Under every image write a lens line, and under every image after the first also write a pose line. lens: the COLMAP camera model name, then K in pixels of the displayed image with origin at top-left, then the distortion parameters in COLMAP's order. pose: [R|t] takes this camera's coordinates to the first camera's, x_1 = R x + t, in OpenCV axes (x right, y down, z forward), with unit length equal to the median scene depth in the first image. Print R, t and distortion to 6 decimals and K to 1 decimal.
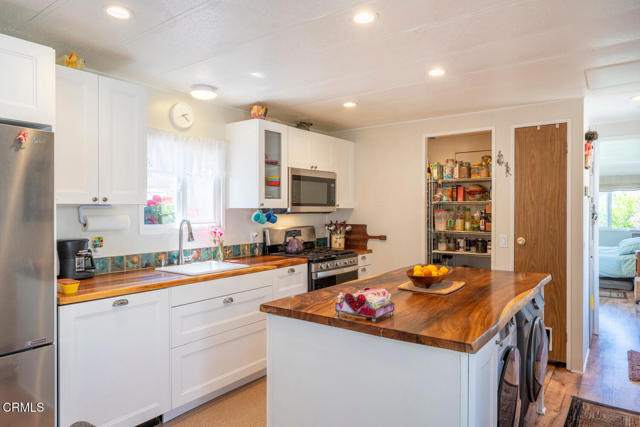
lens RADIAL K [[413.3, 0, 319.9], [0, 413.3, 213.6], [0, 0, 1]] dist [-0.004338, -0.001875]
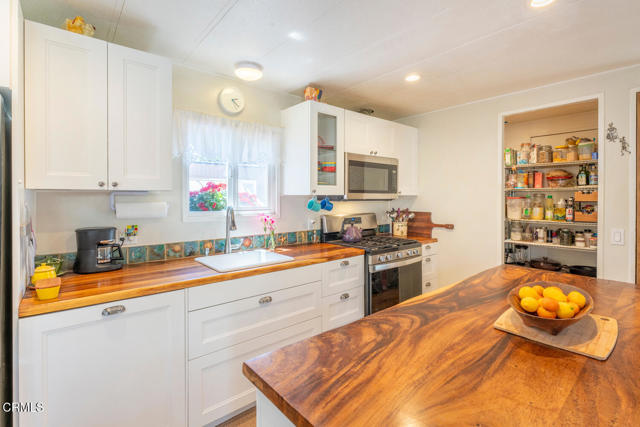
lens RADIAL K [[294.9, 0, 311.4], [0, 294.9, 198.8], [0, 0, 1]] dist [0.000010, -0.000019]
pose [[0.965675, 0.003412, -0.259730, 0.027827], [-0.004220, 0.999988, -0.002557, -0.002675], [0.259718, 0.003565, 0.965678, 0.340289]]
